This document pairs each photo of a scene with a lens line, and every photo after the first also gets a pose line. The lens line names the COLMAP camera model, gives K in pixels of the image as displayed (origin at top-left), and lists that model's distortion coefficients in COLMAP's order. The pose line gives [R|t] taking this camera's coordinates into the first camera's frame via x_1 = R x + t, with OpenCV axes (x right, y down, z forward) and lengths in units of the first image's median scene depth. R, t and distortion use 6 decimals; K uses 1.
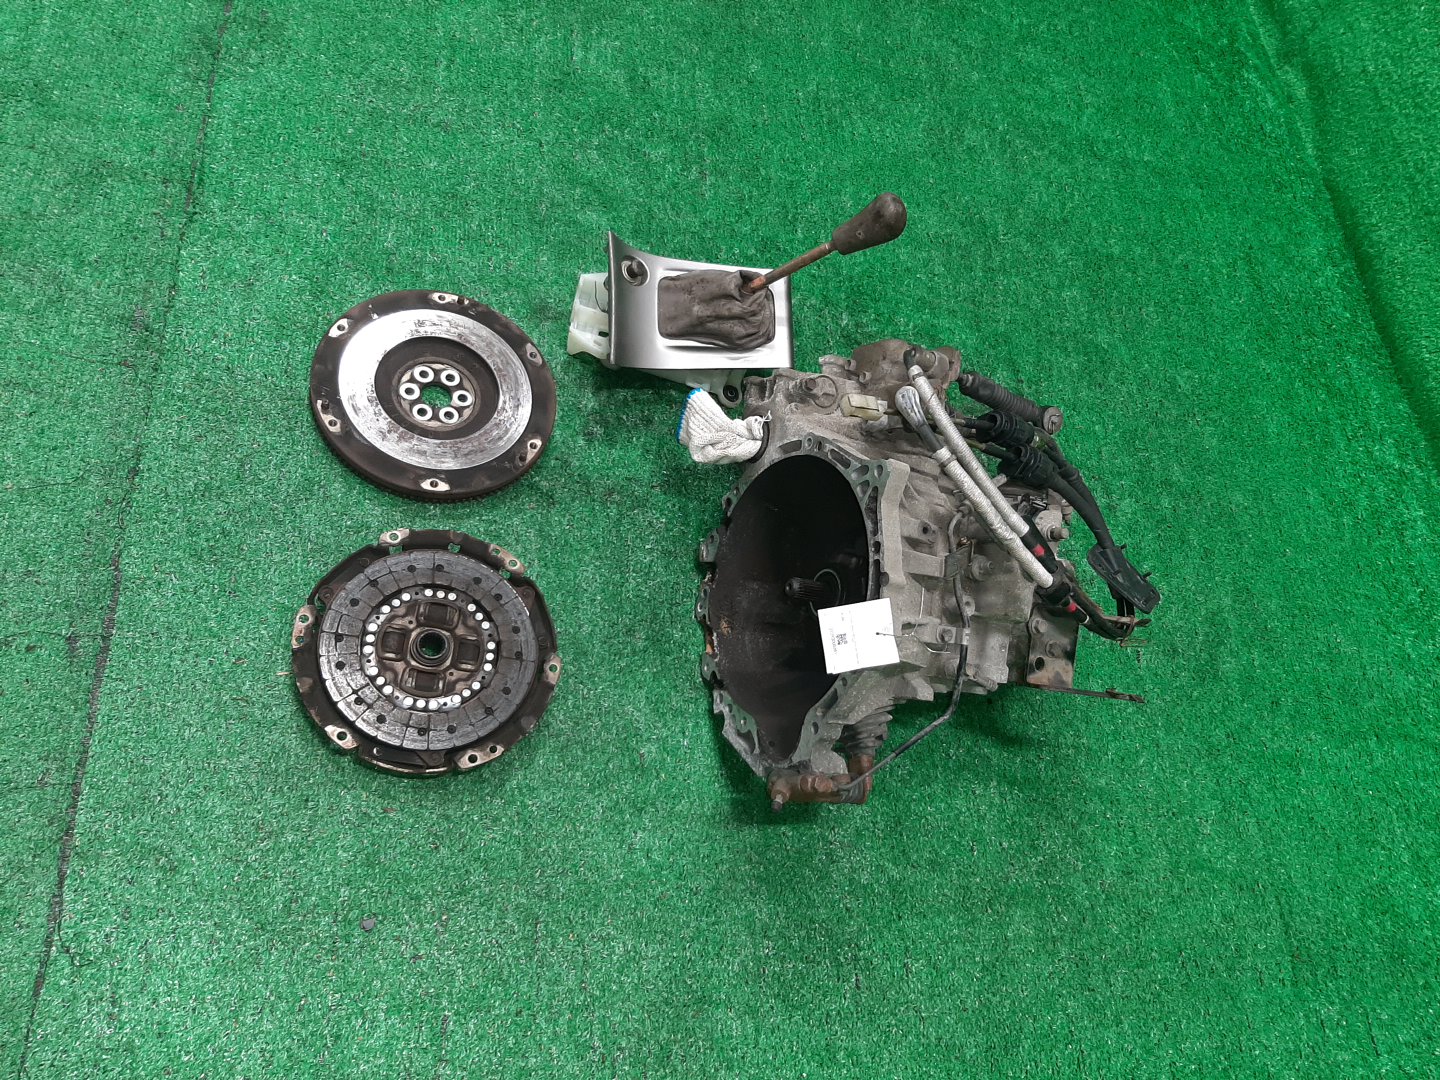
lens RADIAL K [[1126.9, 0, 746.0], [0, 1126.9, 537.0], [0, 0, 1]] dist [0.100849, -0.249131]
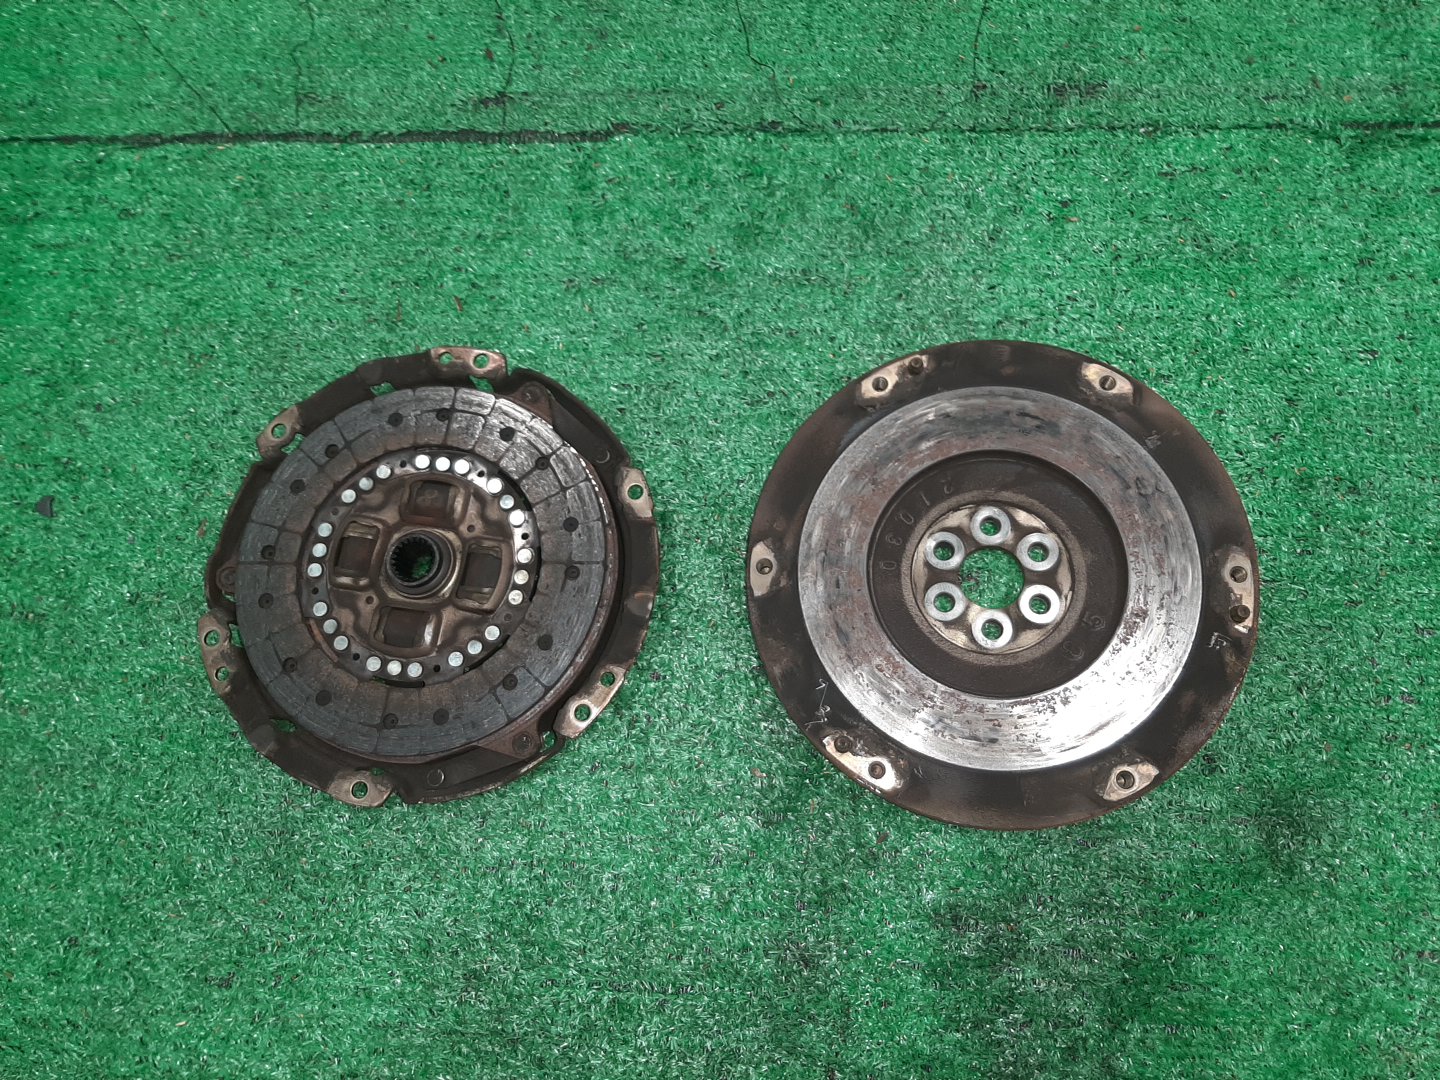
lens RADIAL K [[1099.1, 0, 725.7], [0, 1099.1, 540.4], [0, 0, 1]] dist [0.079191, -0.162503]
pose [[-0.144184, 0.827153, -0.543165, -0.016611], [-0.861074, 0.165601, 0.480758, -0.274186], [0.487610, 0.537023, 0.688363, 0.660351]]
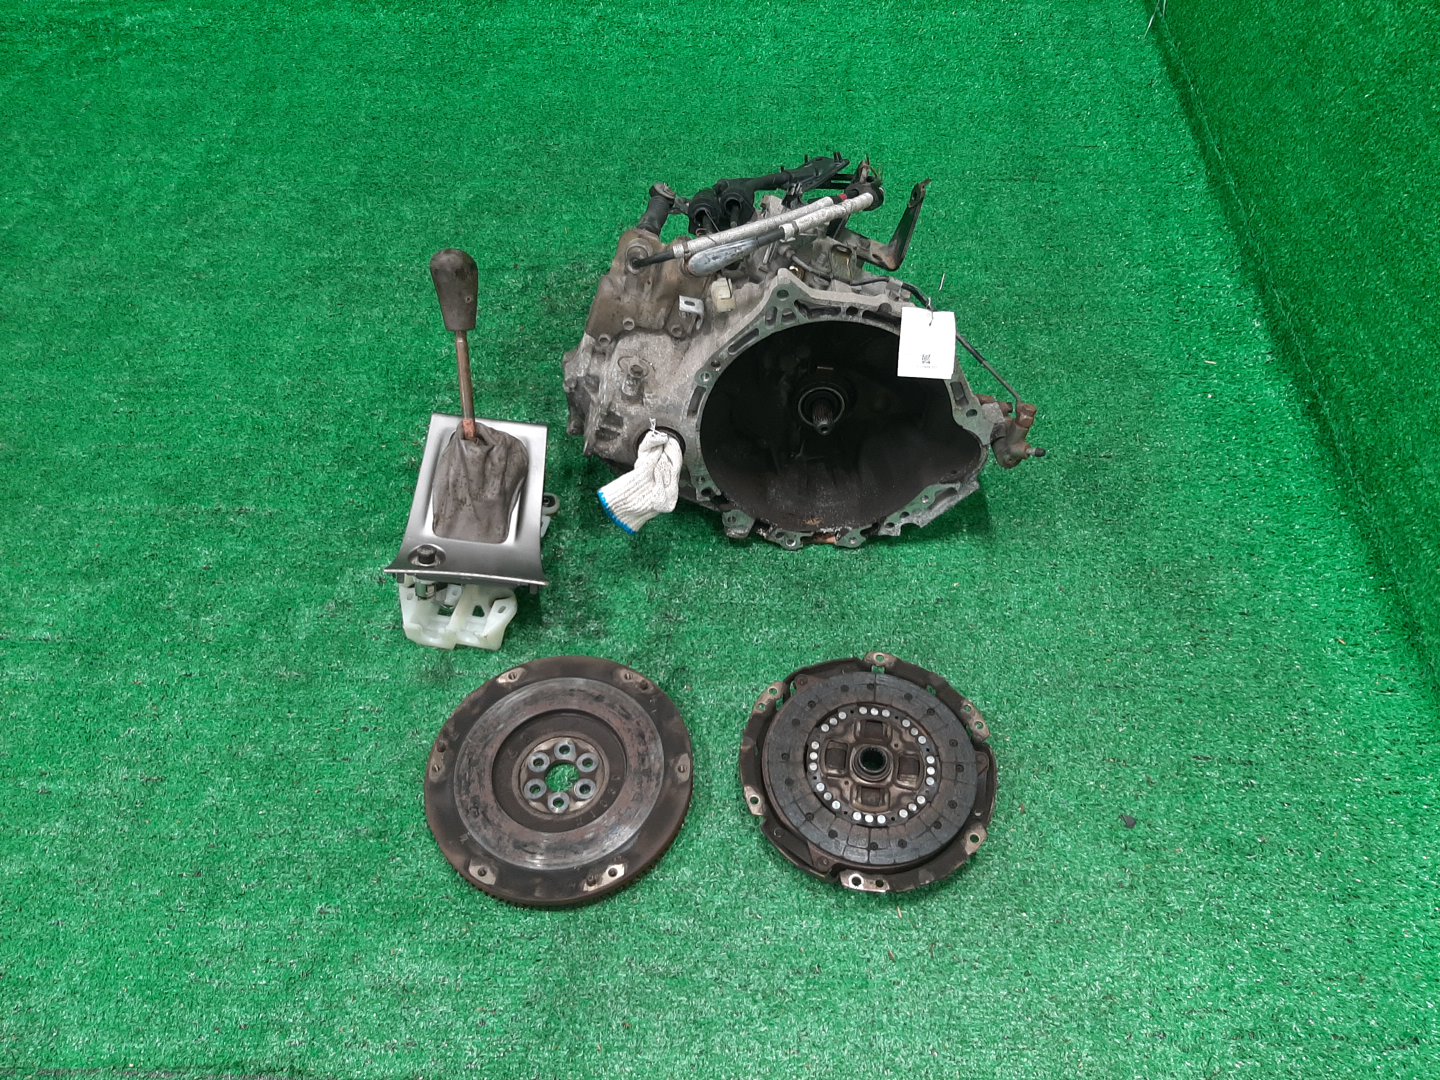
lens RADIAL K [[1099.1, 0, 725.7], [0, 1099.1, 540.4], [0, 0, 1]] dist [0.079191, -0.162503]
pose [[0.084585, -0.948906, 0.304011, -0.376336], [0.900232, 0.203560, 0.384898, -0.409182], [-0.427116, 0.241124, 0.871453, 0.152248]]
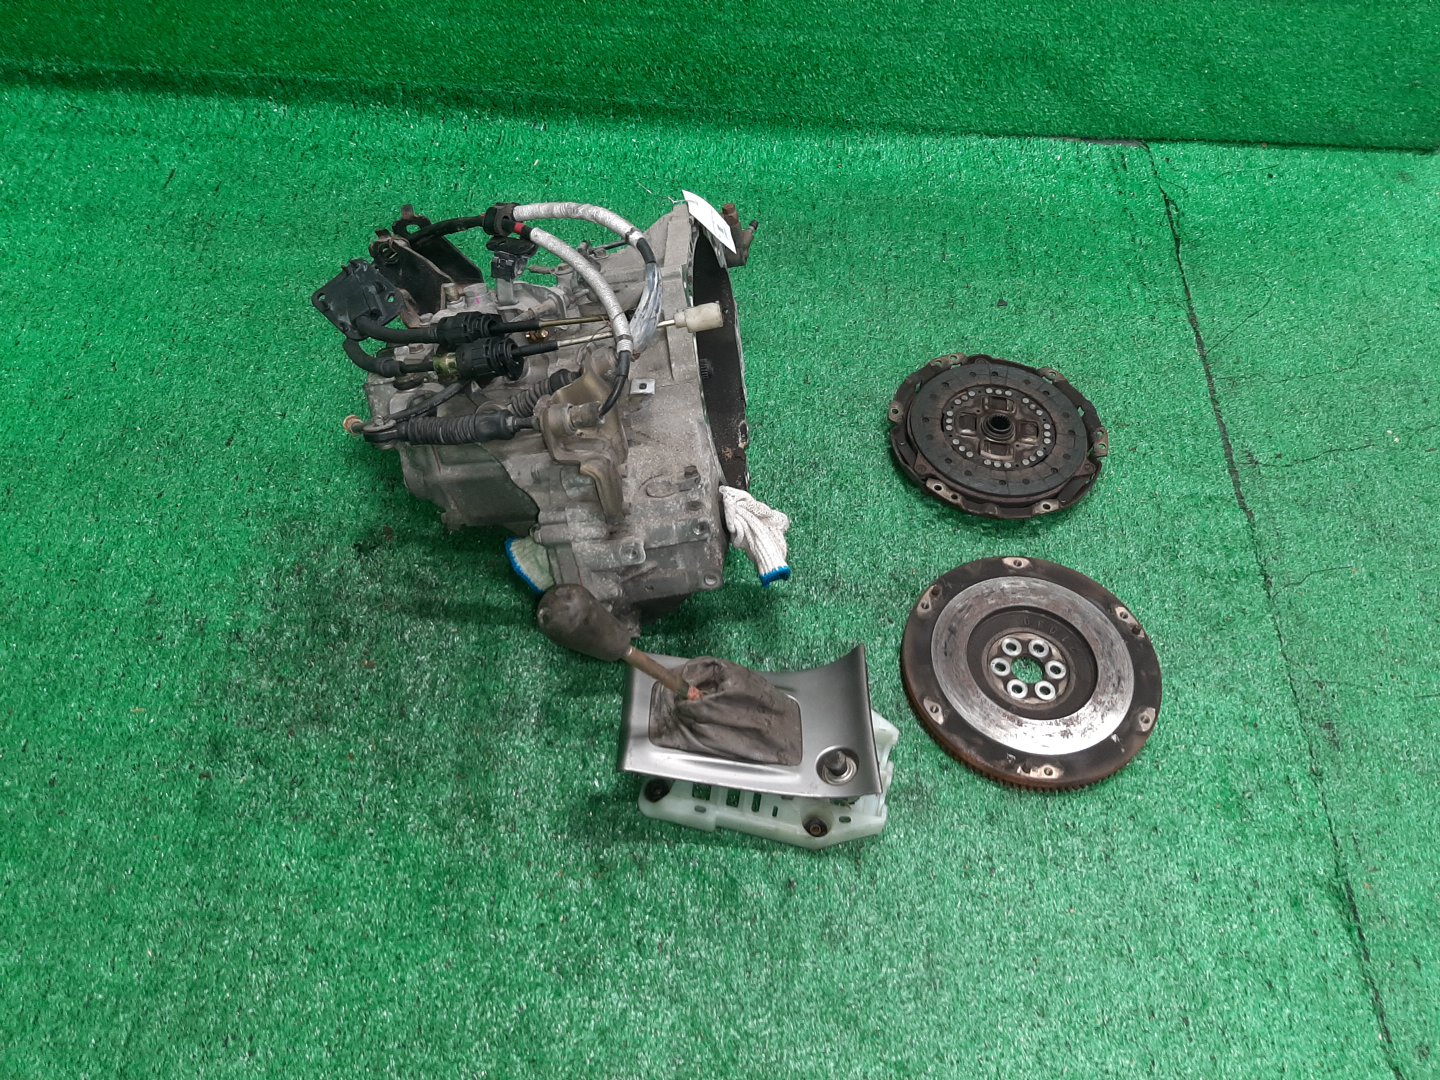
lens RADIAL K [[1126.9, 0, 746.0], [0, 1126.9, 537.0], [0, 0, 1]] dist [0.100849, -0.249131]
pose [[-0.923866, -0.293788, -0.245275, 0.214481], [-0.073177, -0.493456, 0.866687, -0.922698], [-0.375654, 0.818652, 0.434388, 0.639525]]
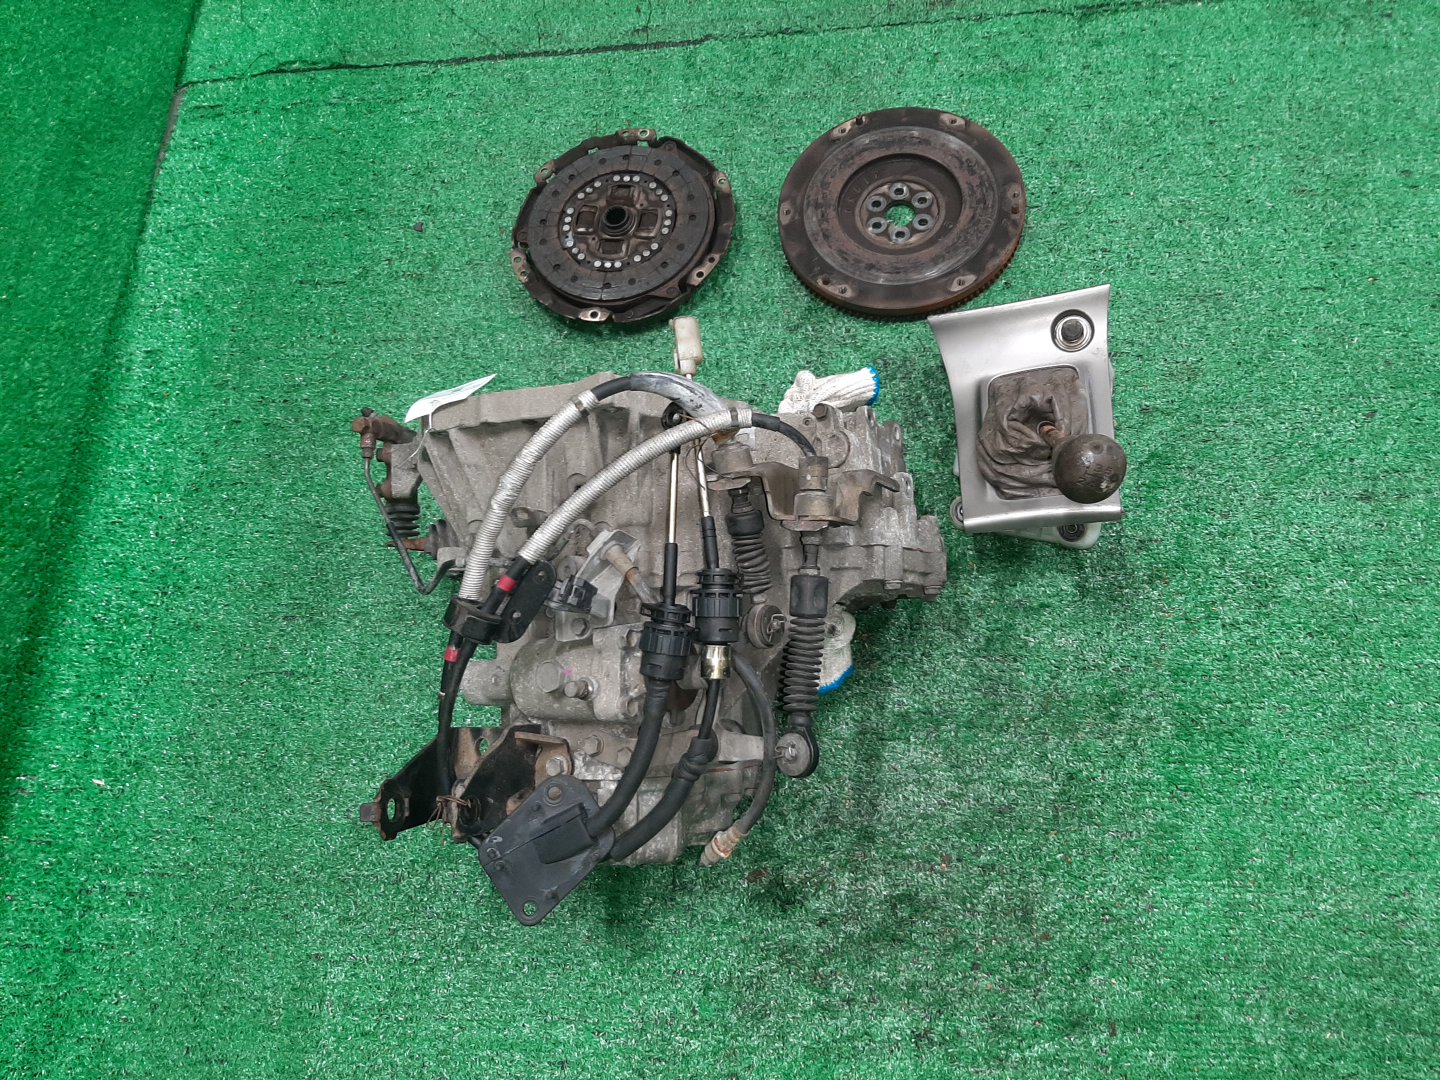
lens RADIAL K [[1099.1, 0, 725.7], [0, 1099.1, 540.4], [0, 0, 1]] dist [0.079191, -0.162503]
pose [[-0.149493, 0.752198, -0.641755, 0.610404], [-0.834487, 0.252162, 0.489945, -0.423571], [0.530362, 0.608780, 0.590003, 0.571865]]
